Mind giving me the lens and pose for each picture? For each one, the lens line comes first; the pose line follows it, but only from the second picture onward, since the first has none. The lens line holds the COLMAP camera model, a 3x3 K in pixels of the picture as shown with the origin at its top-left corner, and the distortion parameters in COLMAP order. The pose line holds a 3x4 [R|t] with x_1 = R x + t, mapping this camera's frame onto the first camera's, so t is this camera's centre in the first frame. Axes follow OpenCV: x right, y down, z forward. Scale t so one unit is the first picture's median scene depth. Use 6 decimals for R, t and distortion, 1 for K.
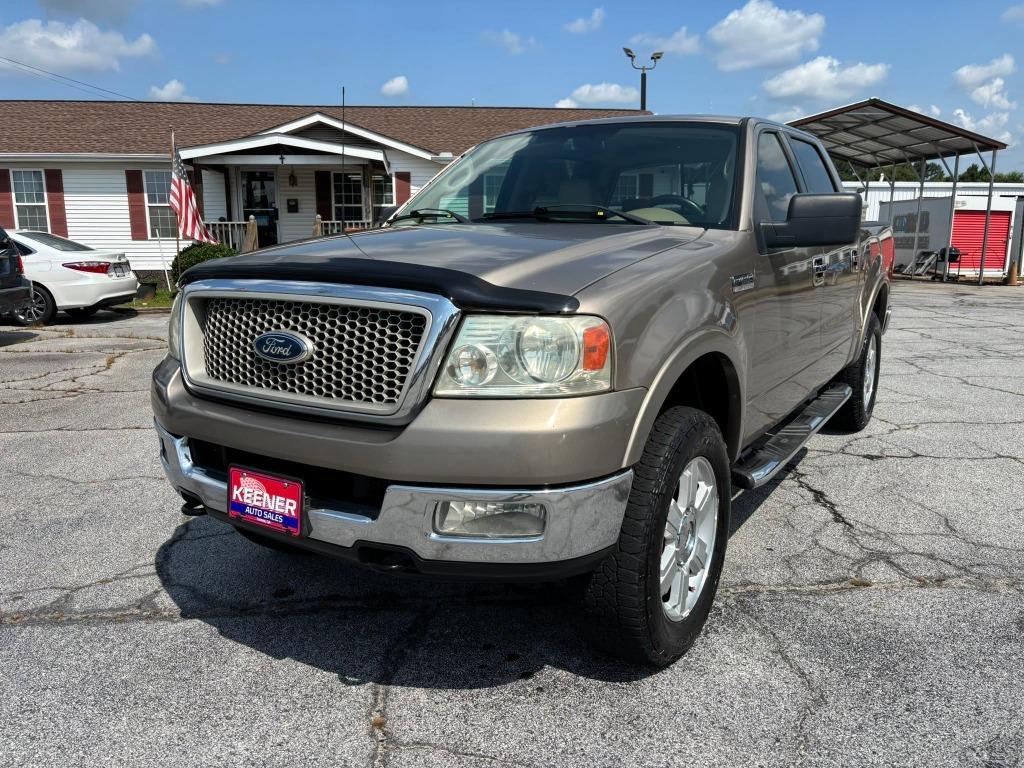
lens RADIAL K [[781.2, 0, 512.0], [0, 781.2, 384.0], [0, 0, 1]] dist [0.022744, -0.015259]
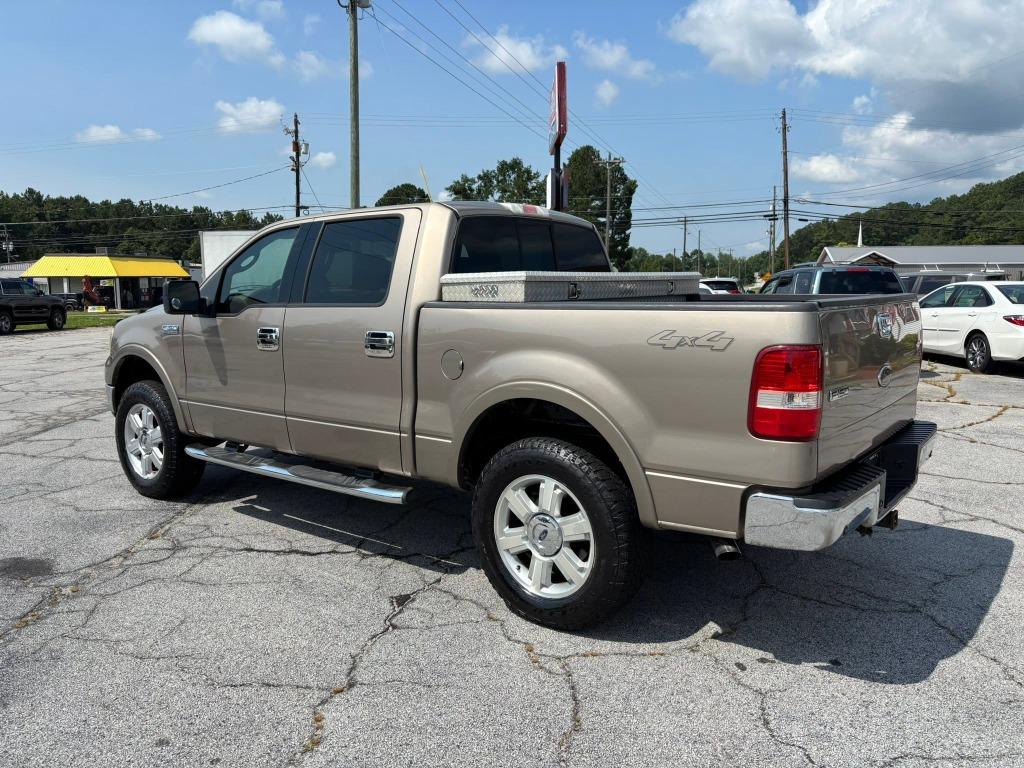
lens RADIAL K [[781.2, 0, 512.0], [0, 781.2, 384.0], [0, 0, 1]] dist [0.022744, -0.015259]
pose [[-0.090217, 0.139214, -0.986144, 0.347734], [-0.190493, 0.969488, 0.154290, -0.074041], [0.977534, 0.201773, -0.060945, 0.327487]]
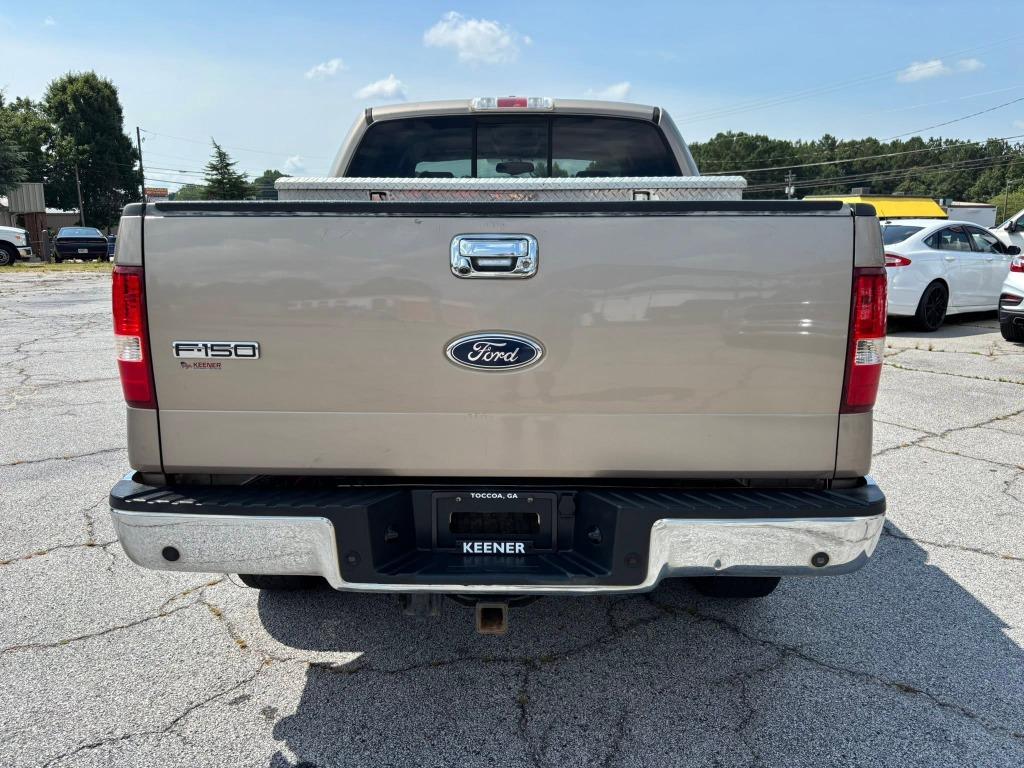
lens RADIAL K [[781.2, 0, 512.0], [0, 781.2, 384.0], [0, 0, 1]] dist [0.022744, -0.015259]
pose [[-0.855093, 0.110070, -0.506656, 0.191732], [-0.096858, 0.926090, 0.364659, -0.096595], [0.509347, 0.360891, -0.781232, 0.494021]]
